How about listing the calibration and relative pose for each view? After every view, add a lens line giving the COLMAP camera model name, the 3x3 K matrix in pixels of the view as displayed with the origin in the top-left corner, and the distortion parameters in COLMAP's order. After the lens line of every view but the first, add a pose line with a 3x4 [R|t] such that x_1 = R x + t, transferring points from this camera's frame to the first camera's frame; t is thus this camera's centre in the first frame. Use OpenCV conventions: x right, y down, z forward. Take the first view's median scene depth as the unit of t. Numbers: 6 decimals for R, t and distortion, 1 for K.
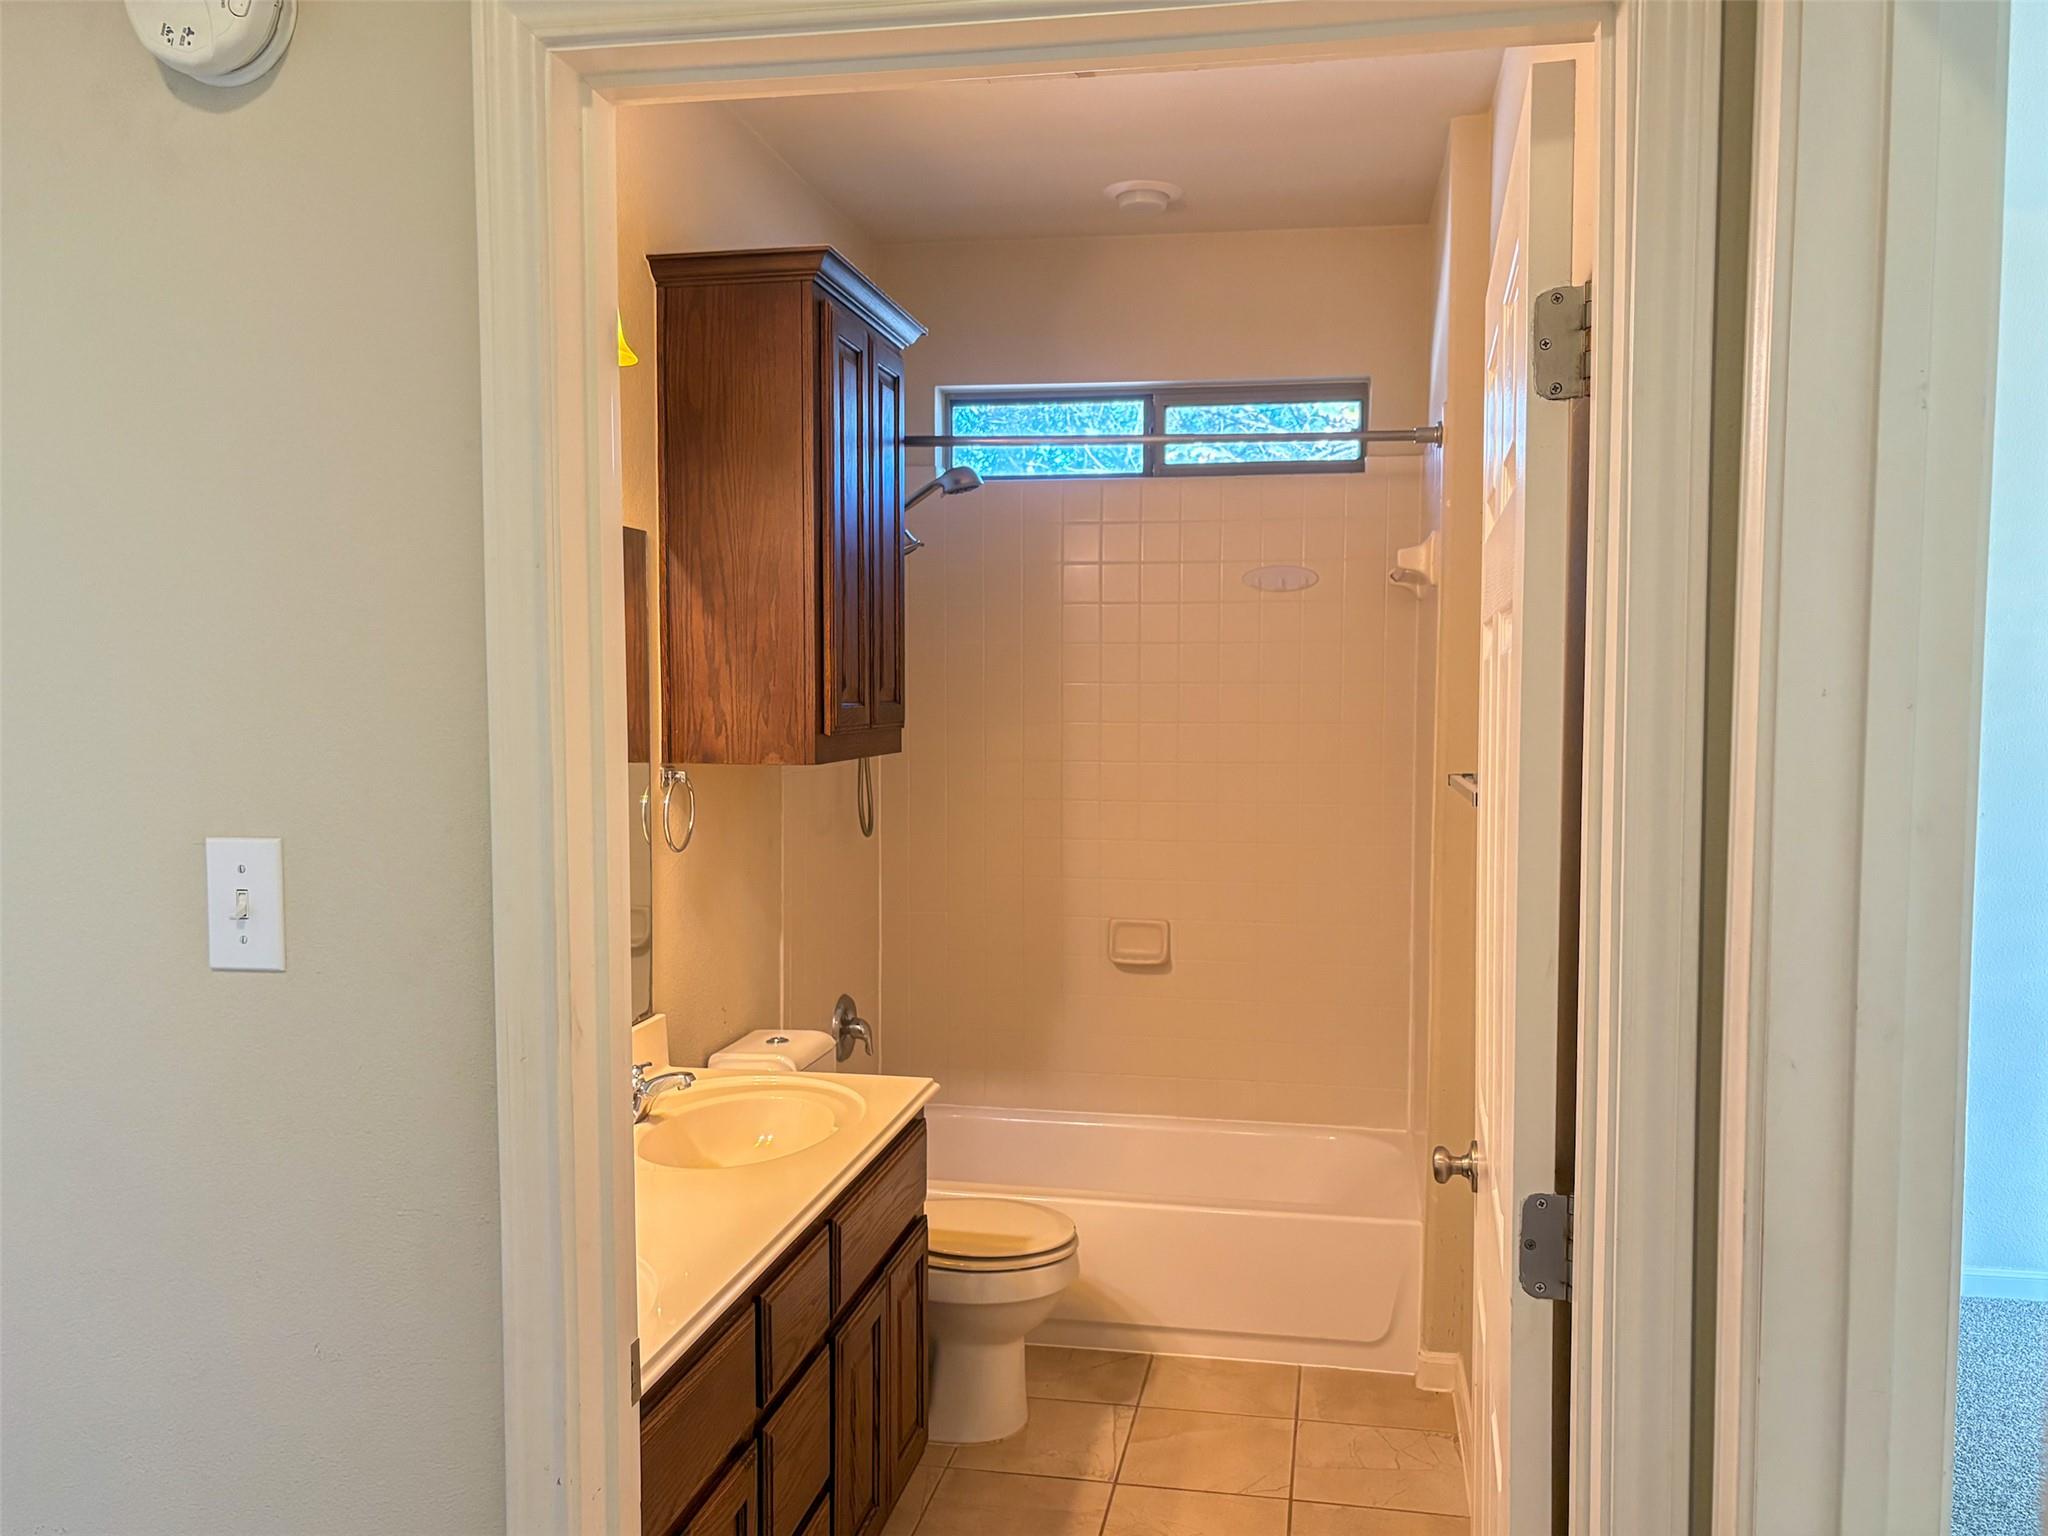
lens RADIAL K [[1579.2, 0, 1032.4], [0, 1579.2, 776.3], [0, 0, 1]] dist [0.075947, -0.006084]
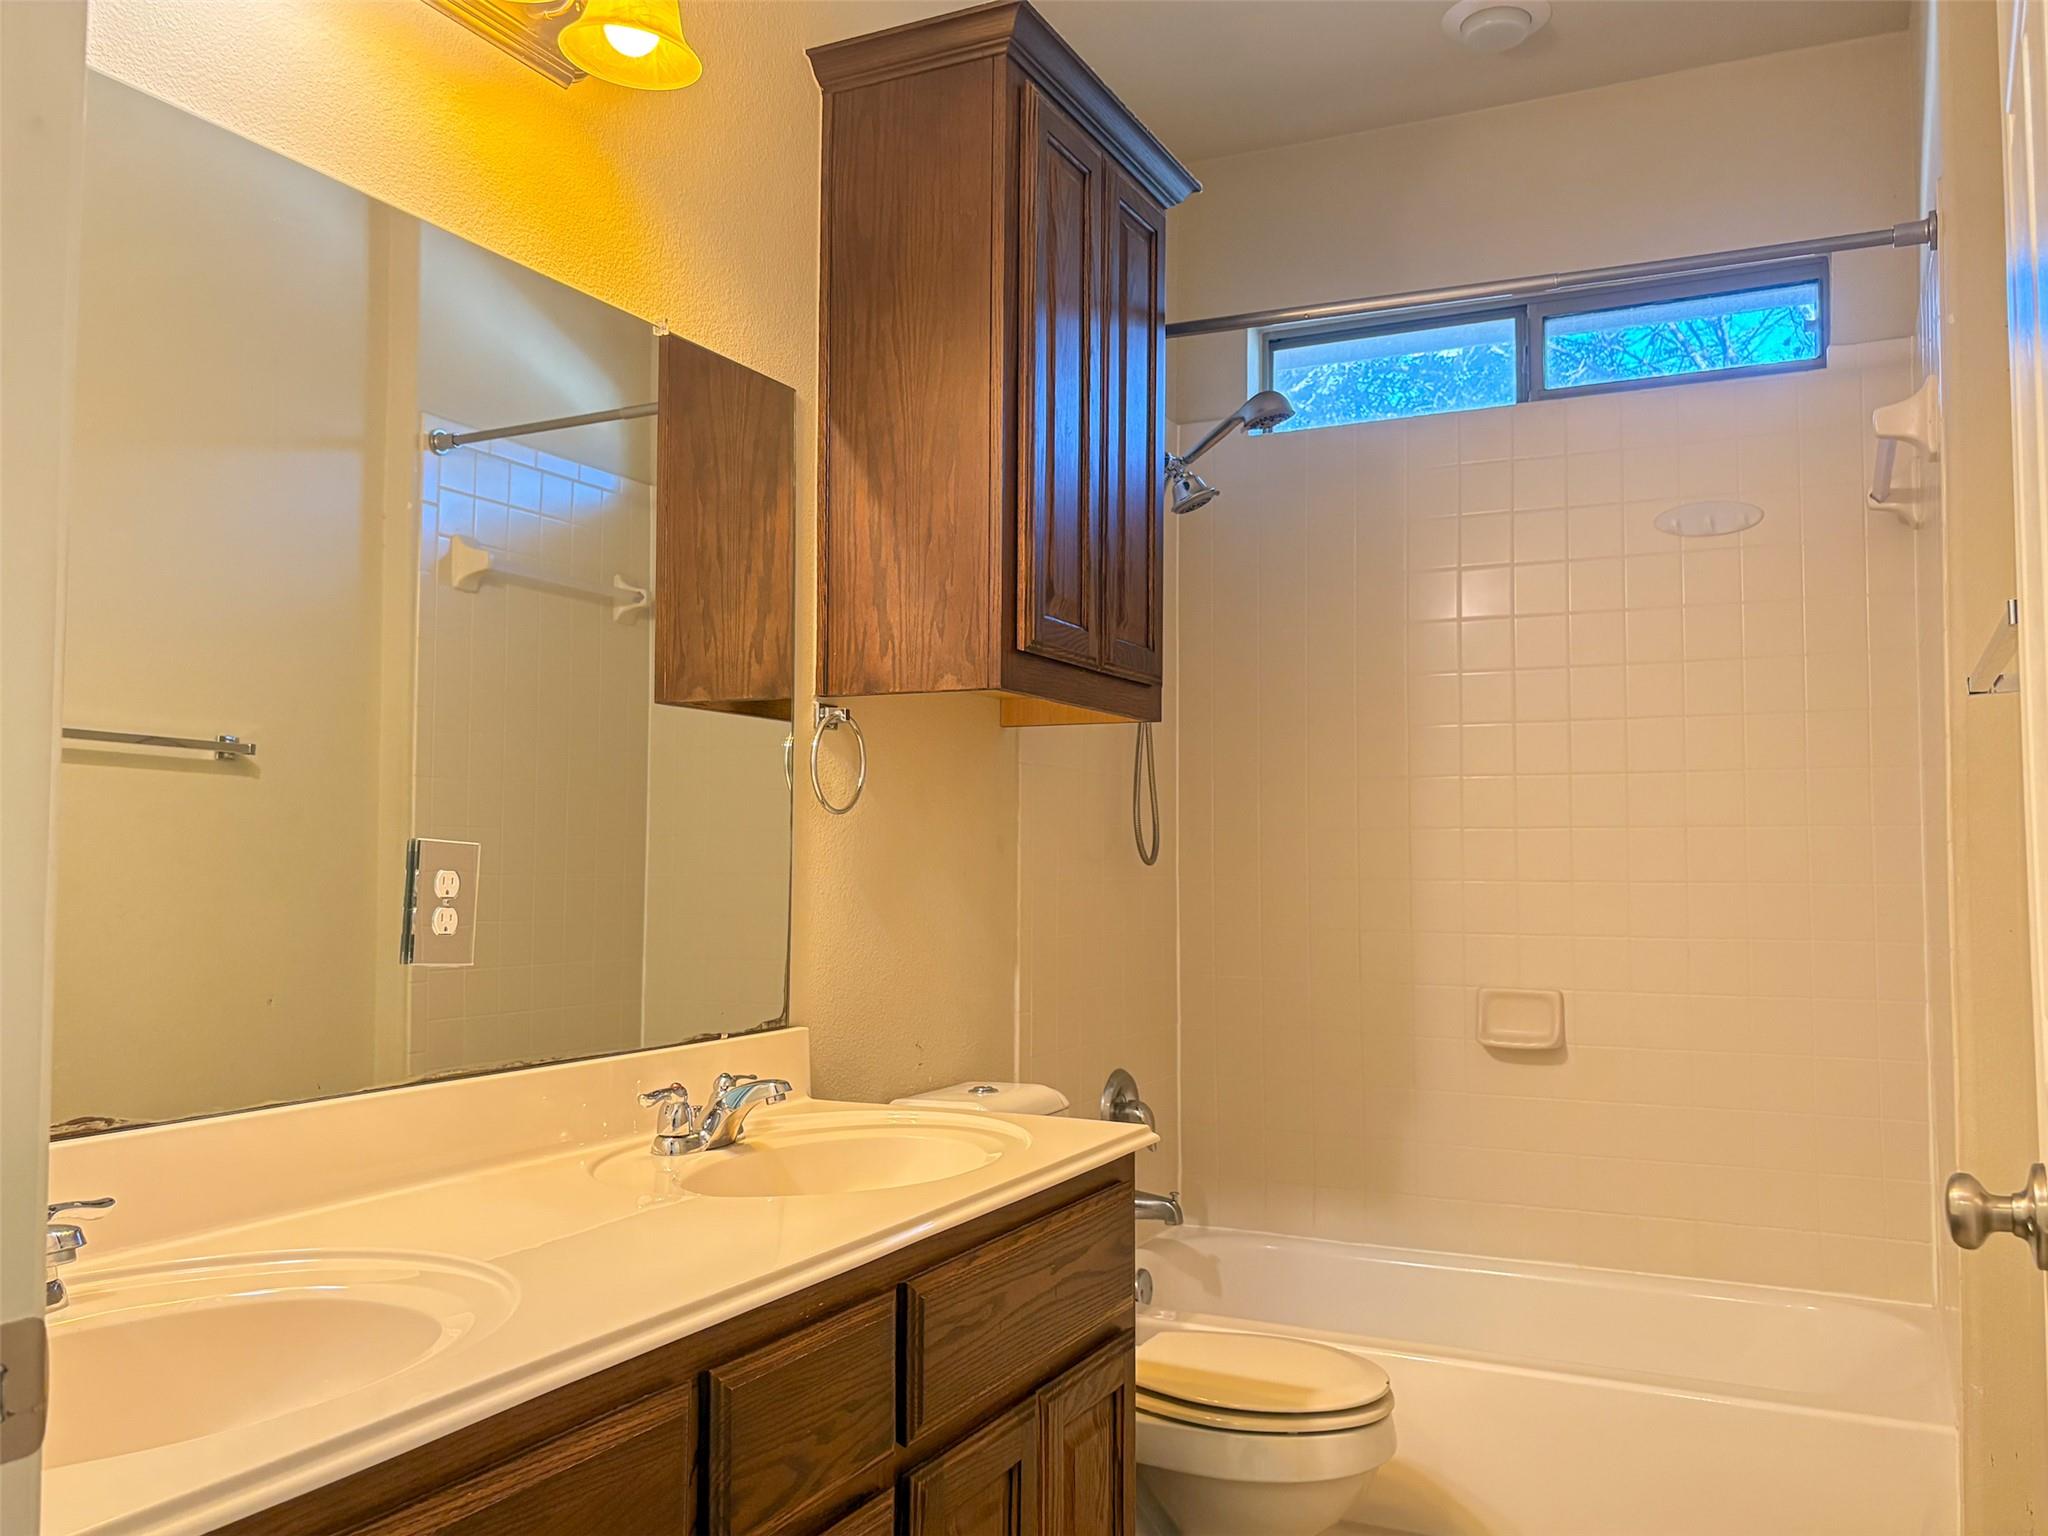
lens RADIAL K [[1611.2, 0, 1053.5], [0, 1611.2, 777.1], [0, 0, 1]] dist [0.025932, -0.004453]
pose [[0.965110, -0.012841, -0.261529, 0.080153], [-0.017889, 0.993229, -0.114784, 0.118546], [0.261233, 0.115458, 0.958346, 0.292346]]
